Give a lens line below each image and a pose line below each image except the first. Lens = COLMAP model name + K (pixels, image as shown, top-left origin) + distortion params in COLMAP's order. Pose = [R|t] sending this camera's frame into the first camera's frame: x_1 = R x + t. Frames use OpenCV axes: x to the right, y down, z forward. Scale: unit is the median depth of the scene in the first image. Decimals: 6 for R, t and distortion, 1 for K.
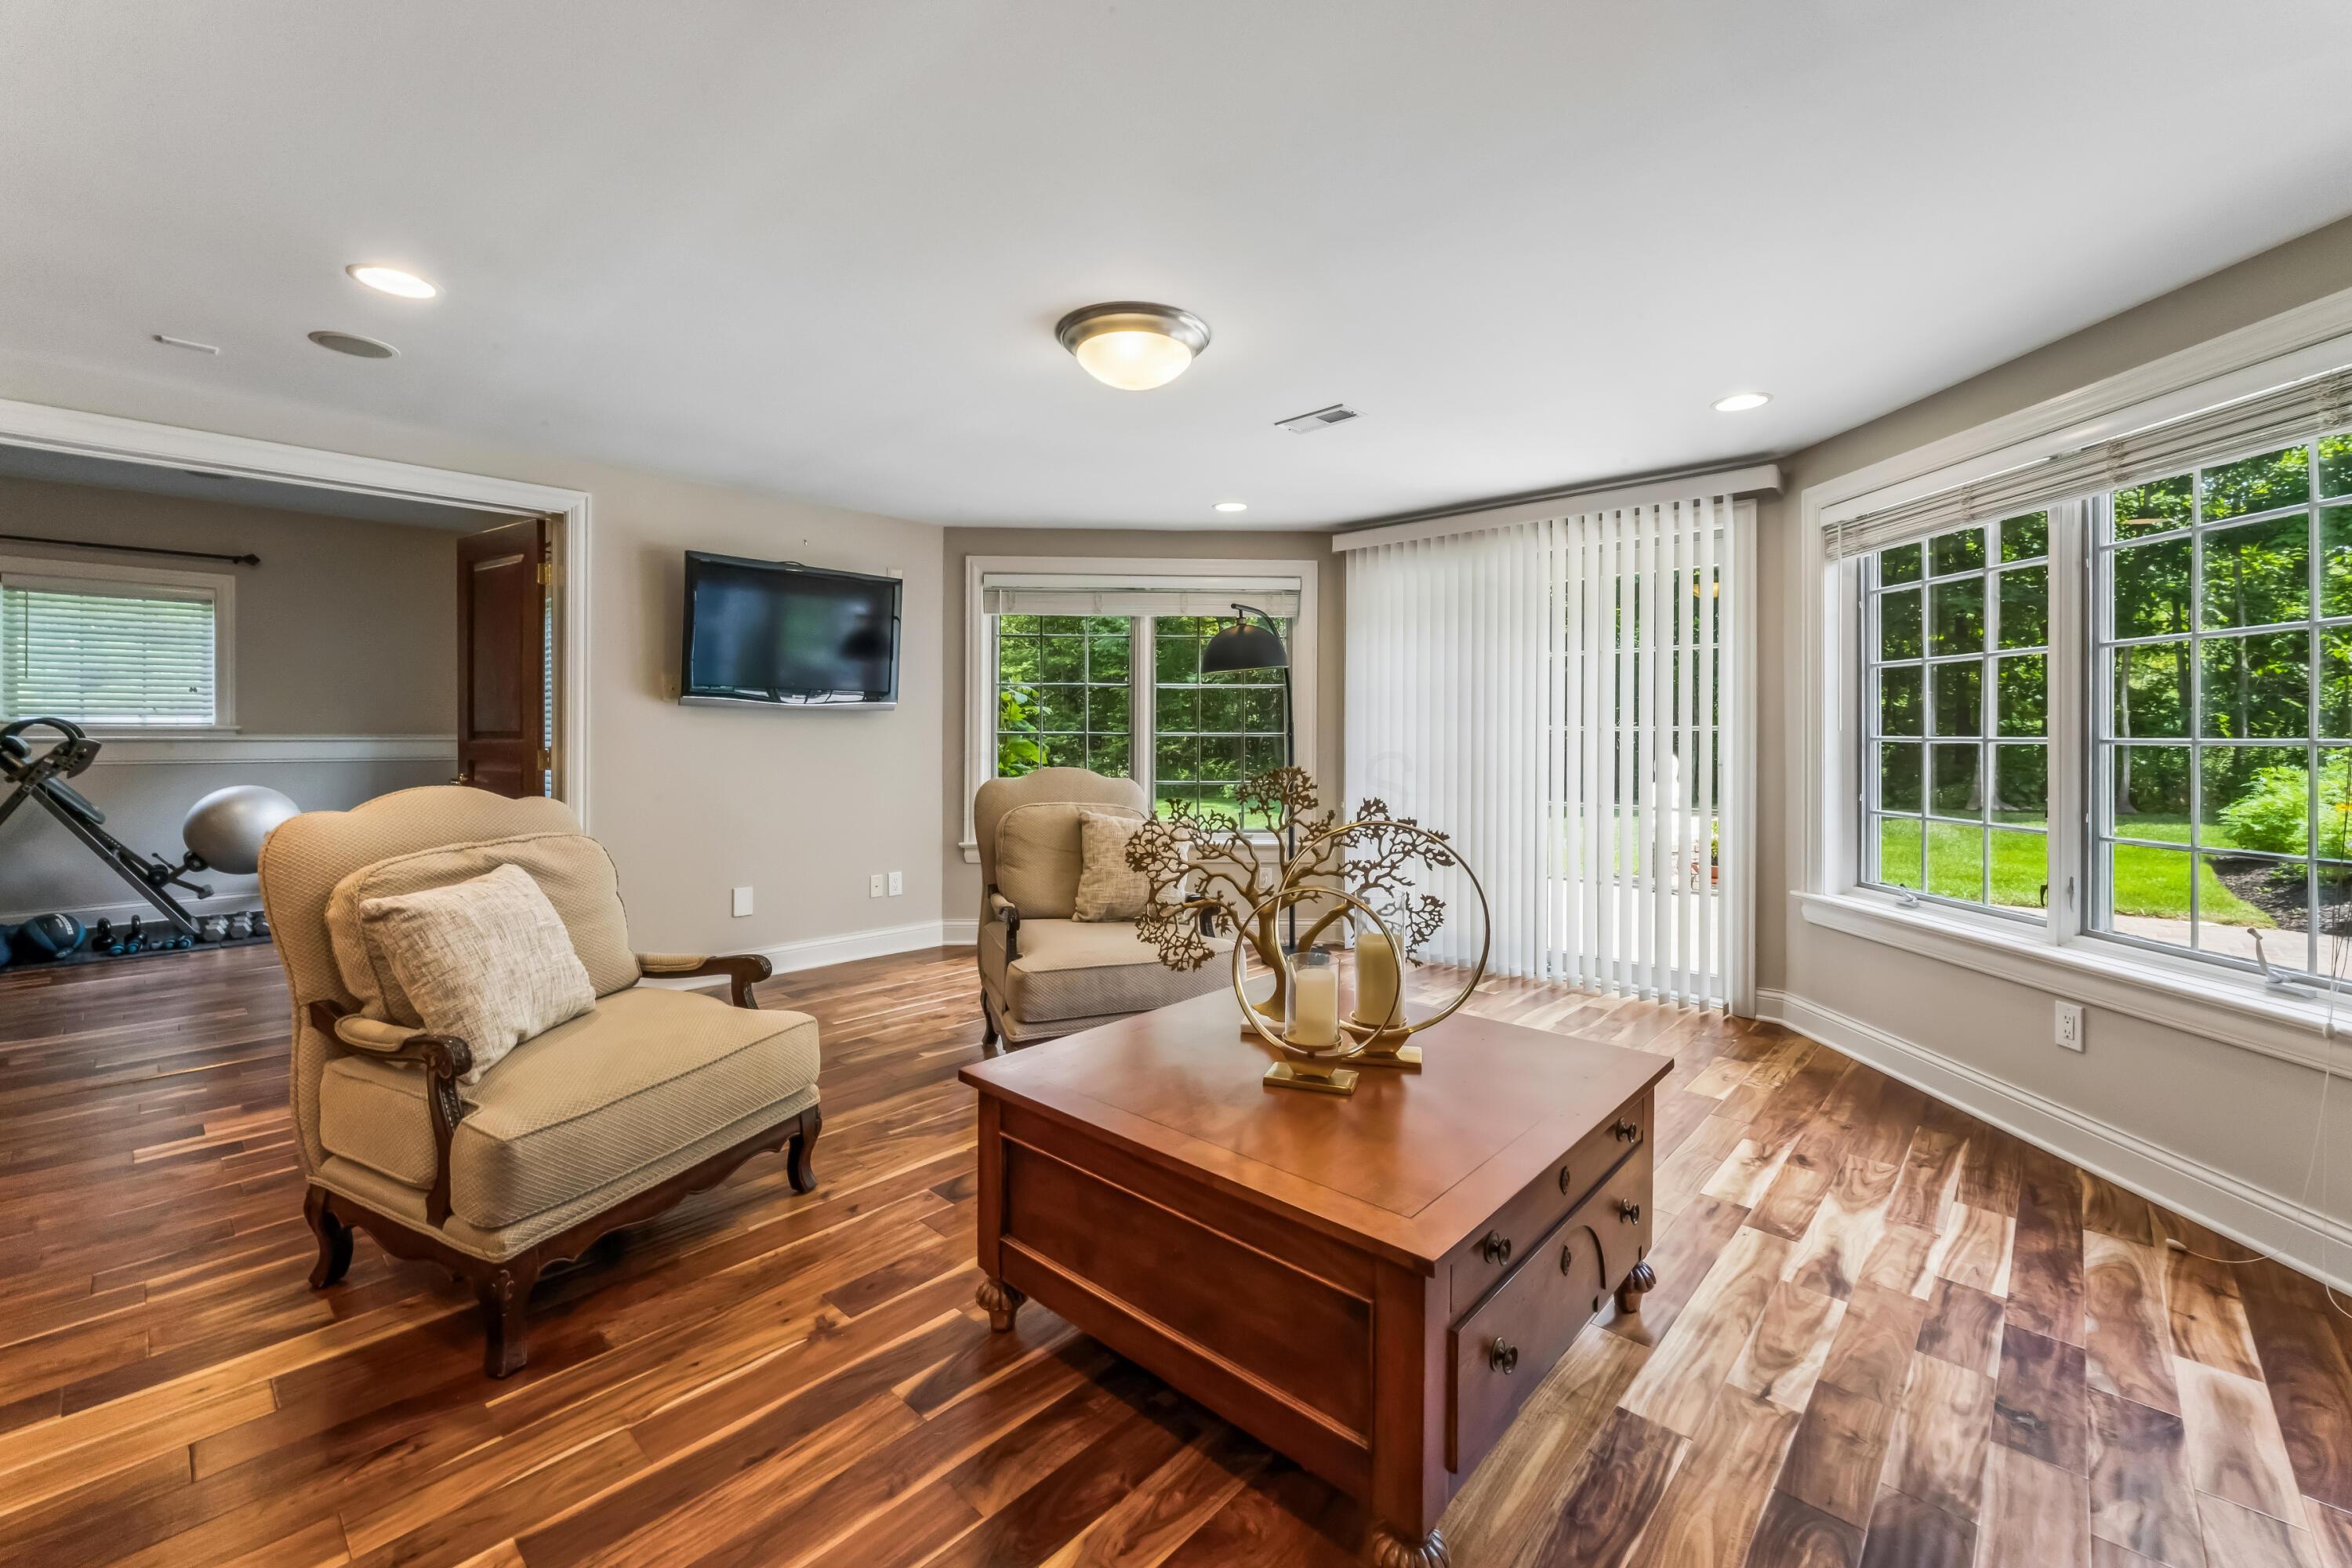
lens RADIAL K [[962.5, 0, 1243.3], [0, 962.5, 735.8], [0, 0, 1]] dist [-0.004455, 0.000778]
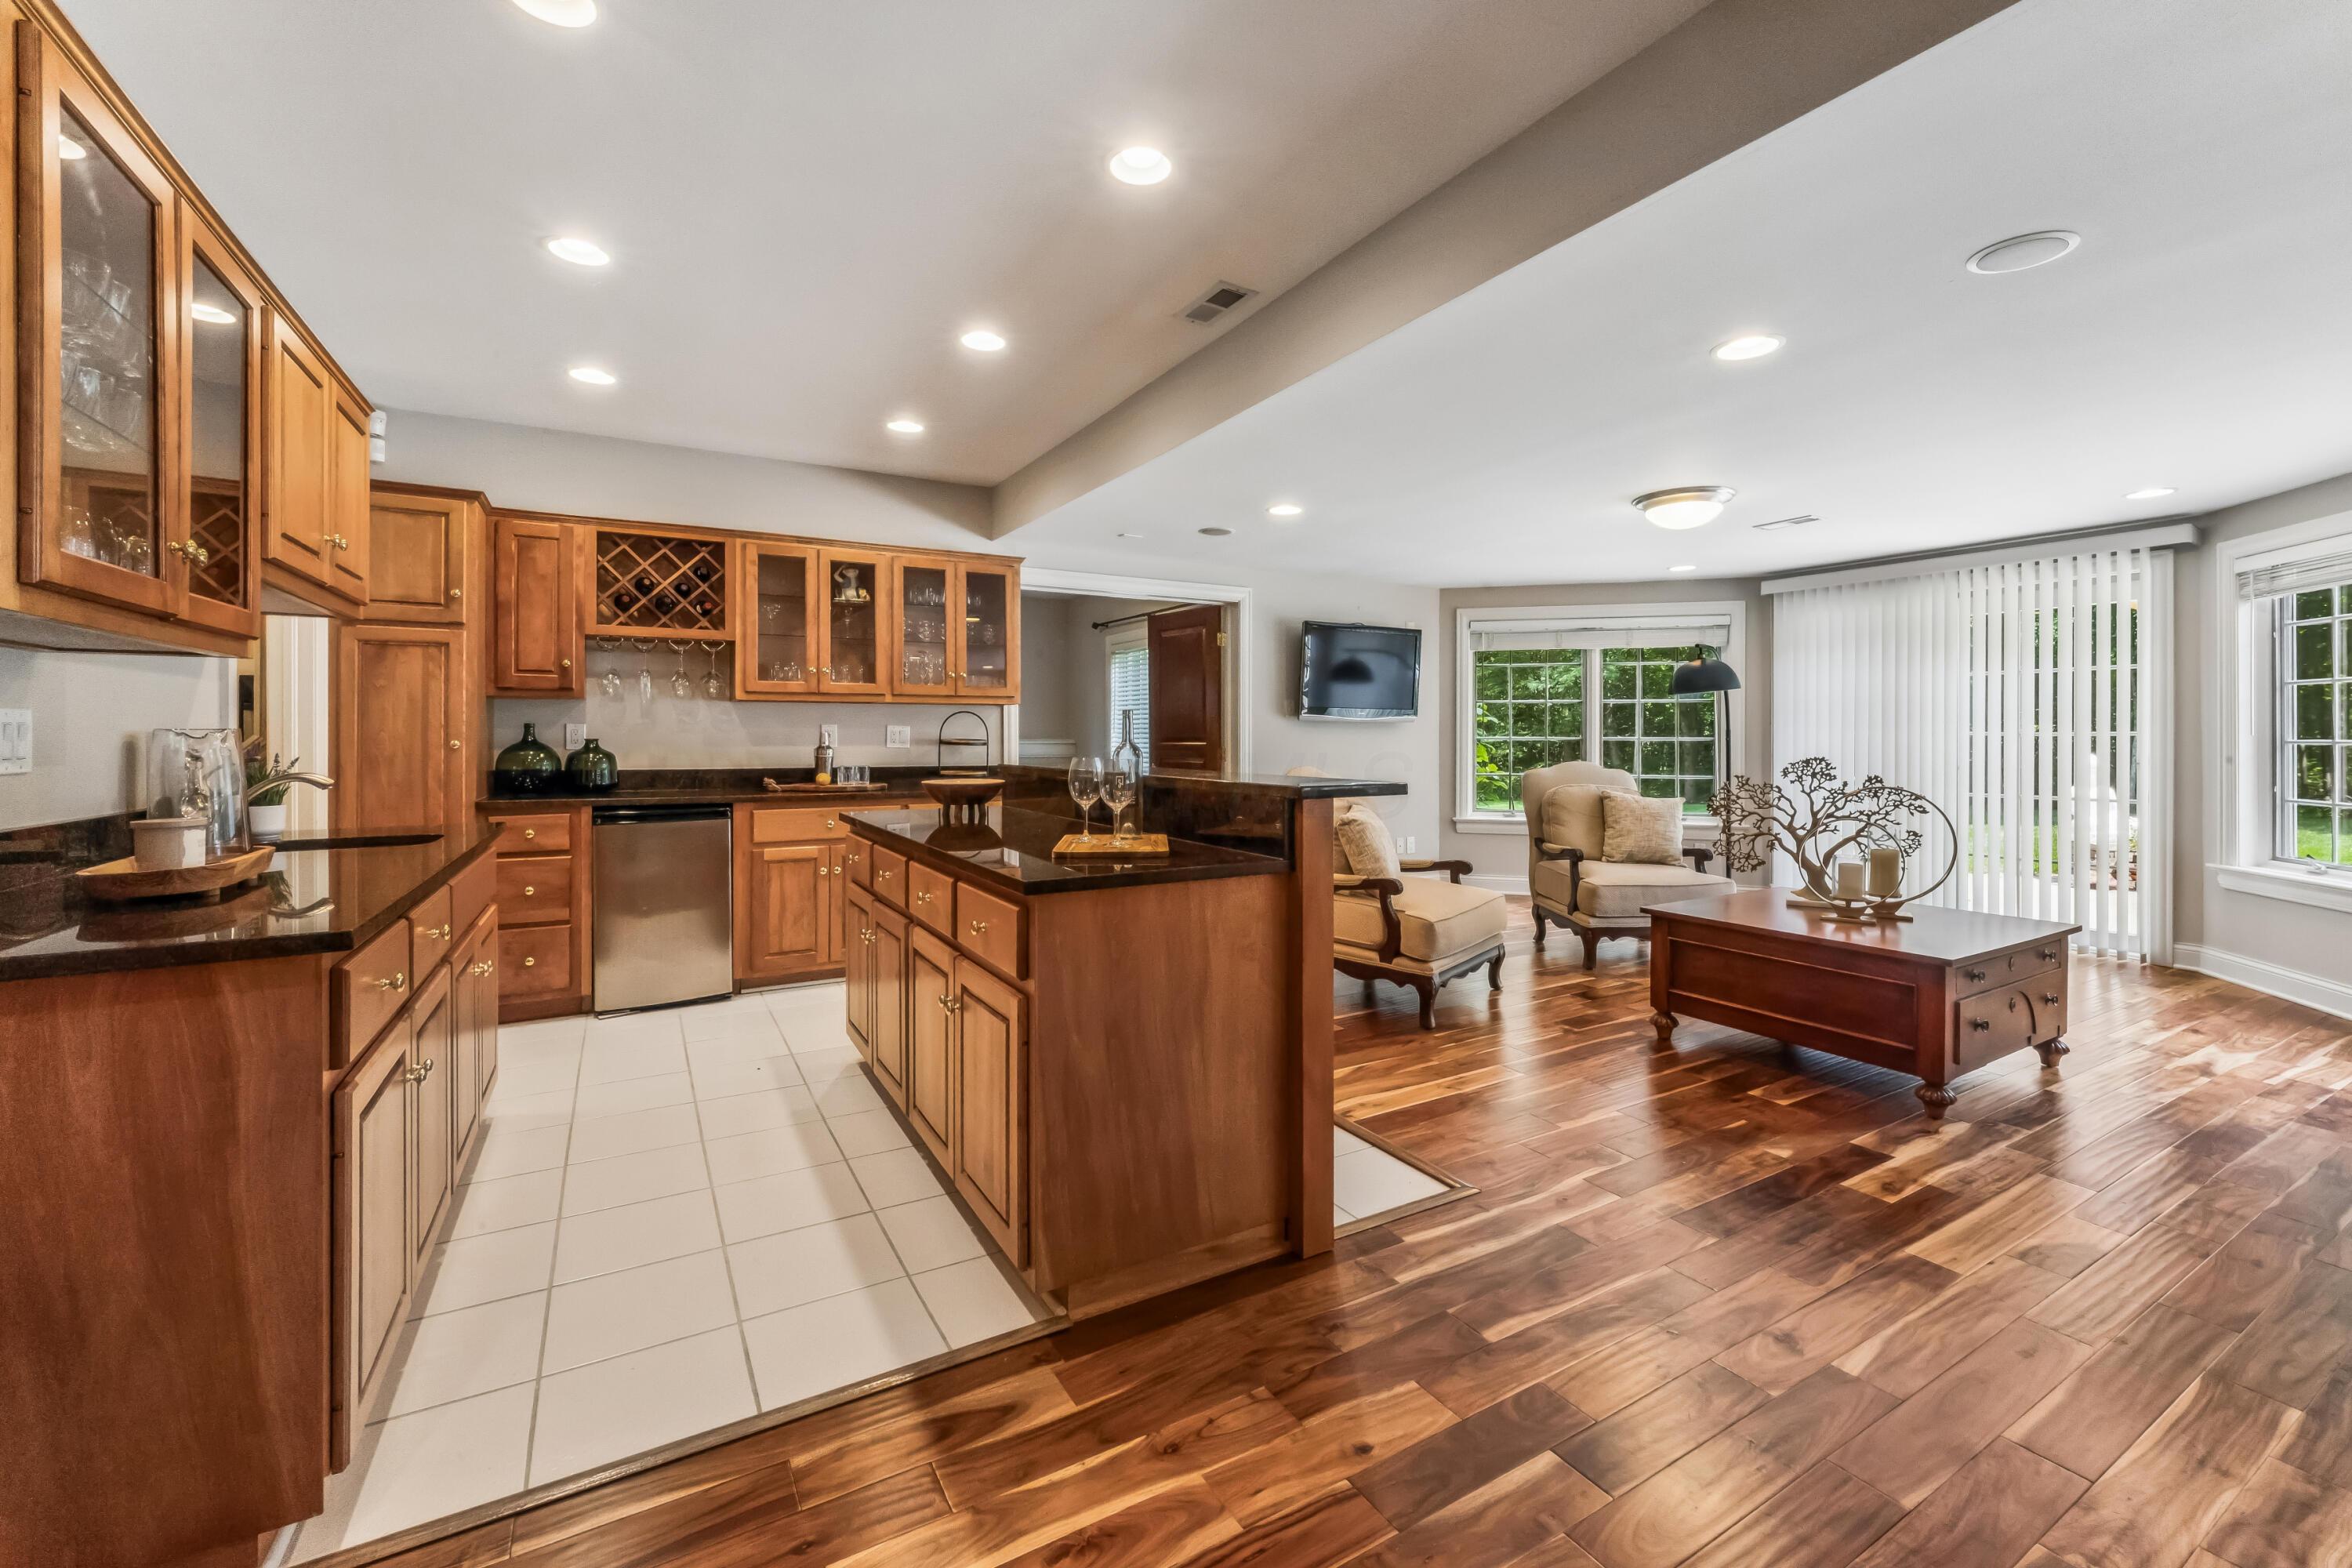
lens RADIAL K [[962.5, 0, 1214.2], [0, 962.5, 738.9], [0, 0, 1]] dist [-0.004455, 0.000778]
pose [[0.945589, -0.001018, -0.325362, -0.249811], [0.000547, 0.999999, -0.001538, 0.000271], [0.325364, 0.001276, 0.945588, -0.609958]]
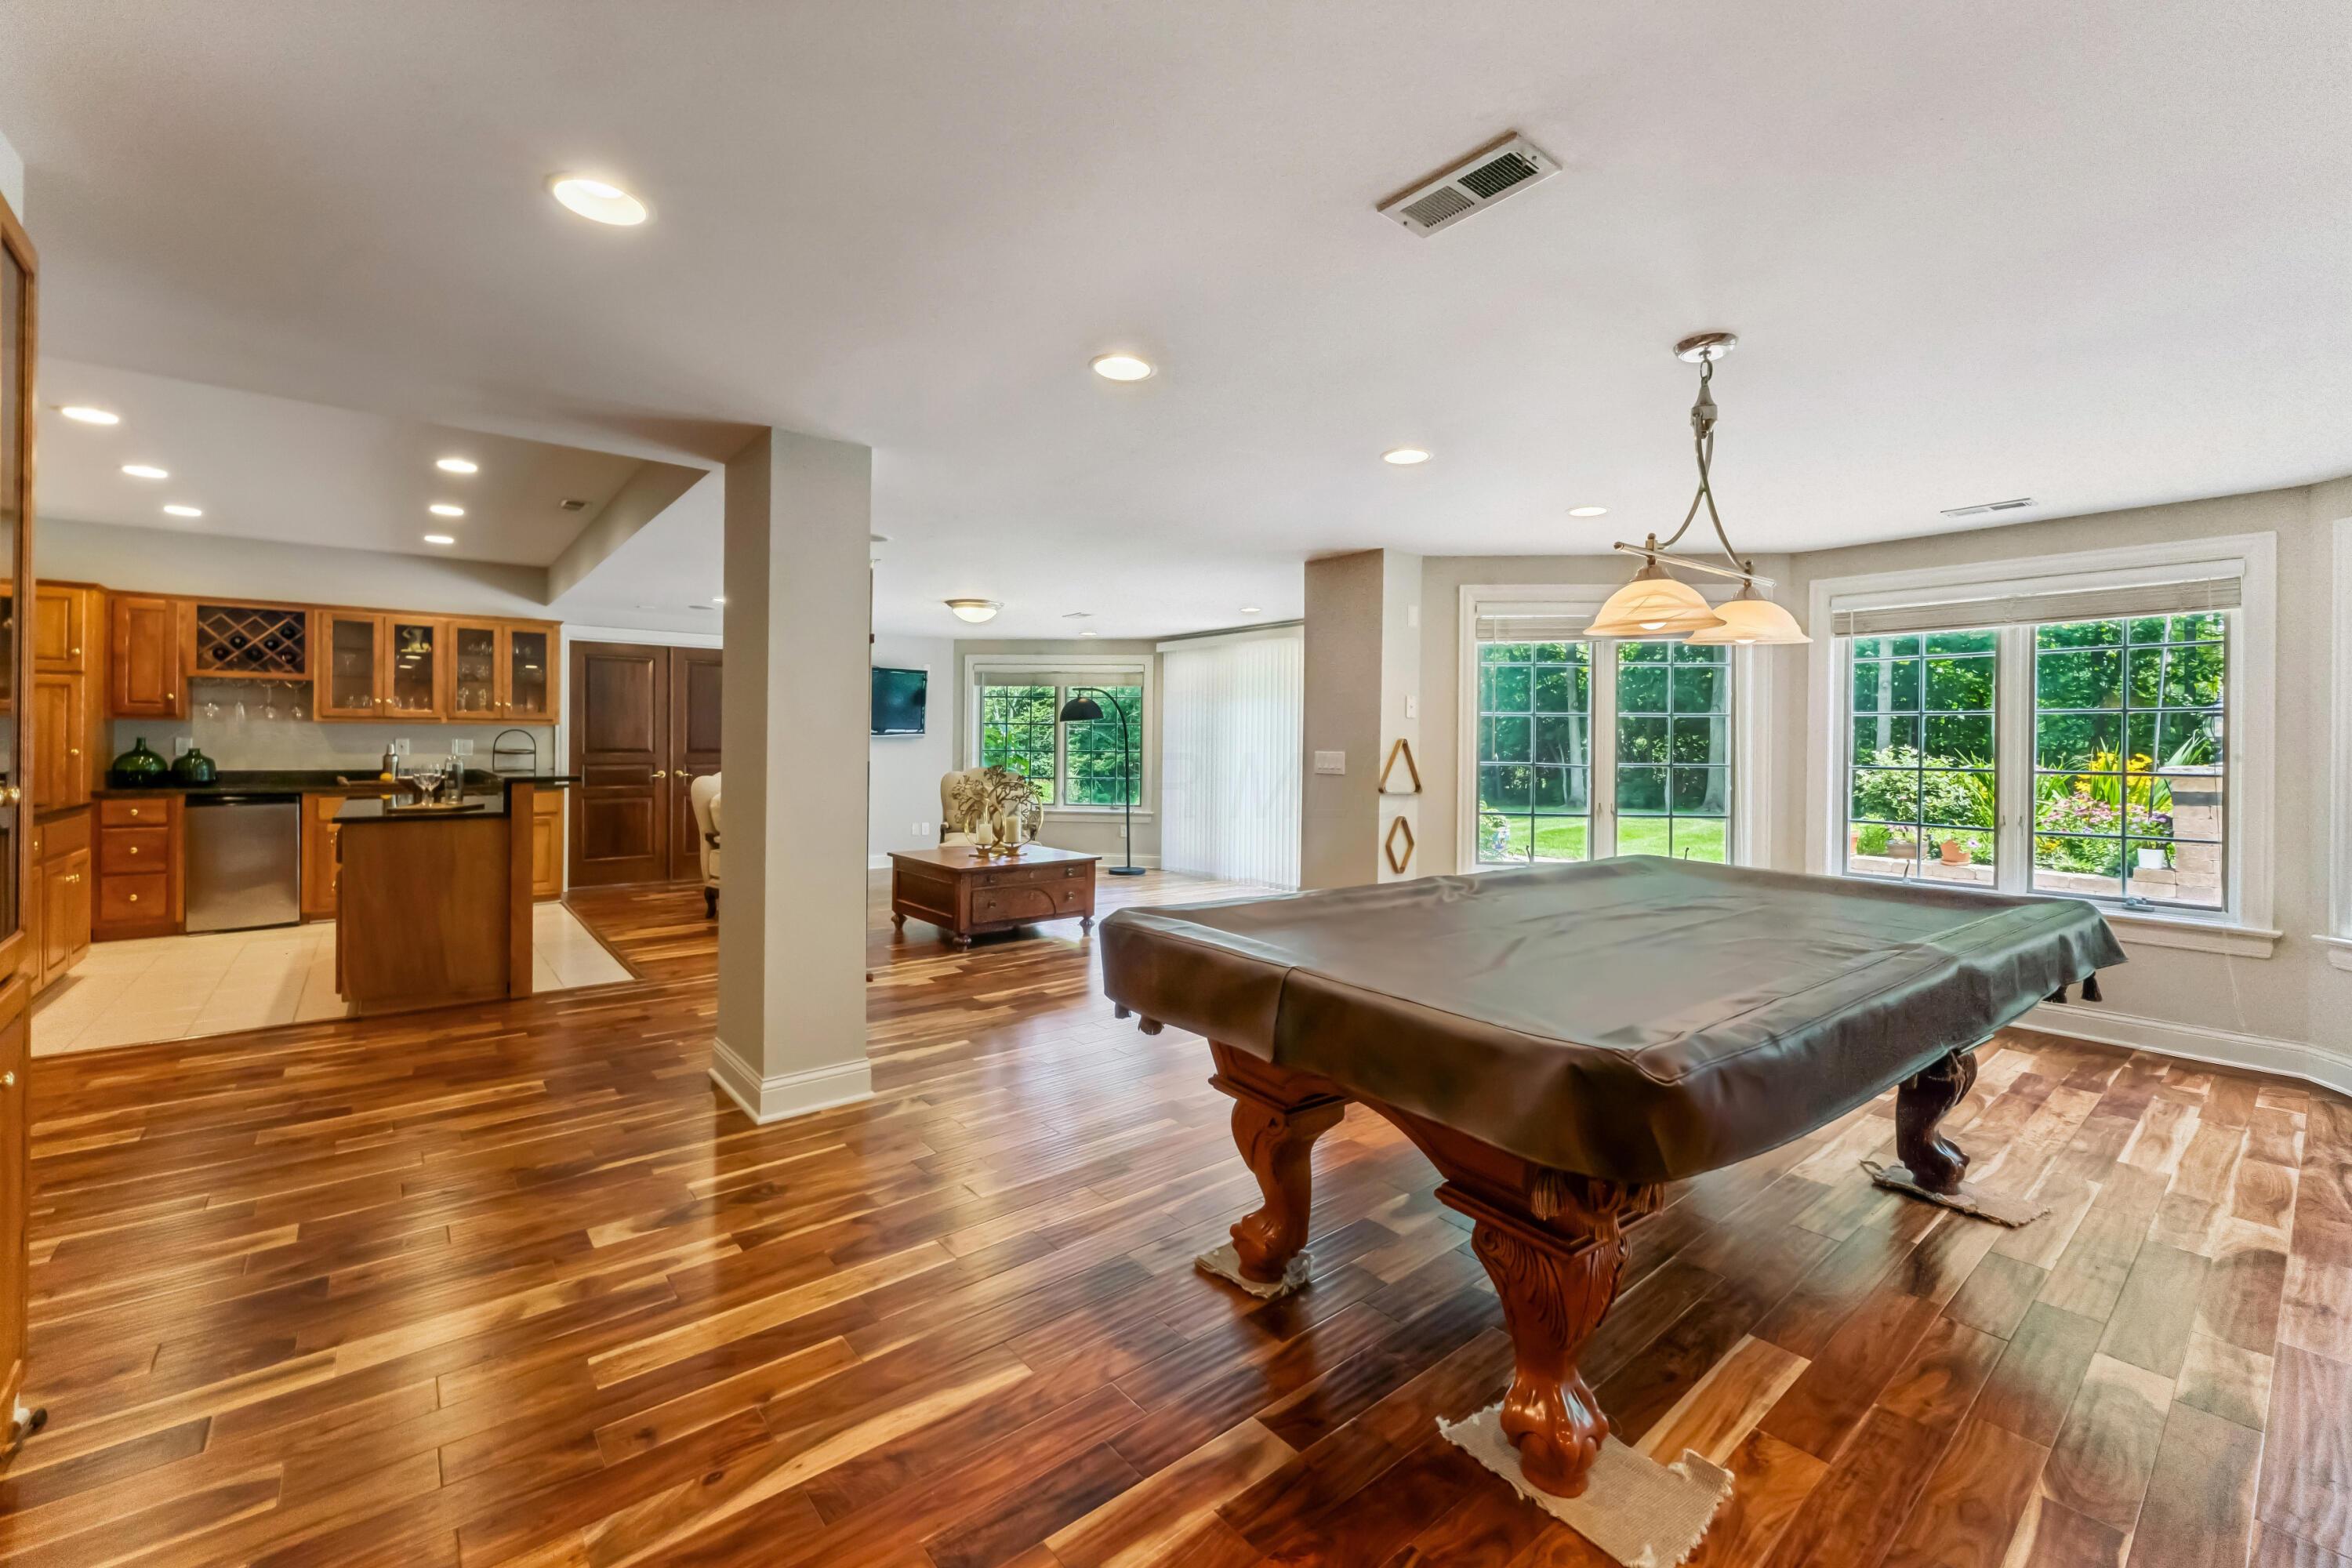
lens RADIAL K [[962.5, 0, 1196.0], [0, 962.5, 747.2], [0, 0, 1]] dist [-0.004455, 0.000778]
pose [[0.983953, 0.005658, -0.178339, 0.705307], [-0.006171, 0.999978, -0.002323, -0.011715], [0.178322, 0.003386, 0.983966, -1.101775]]
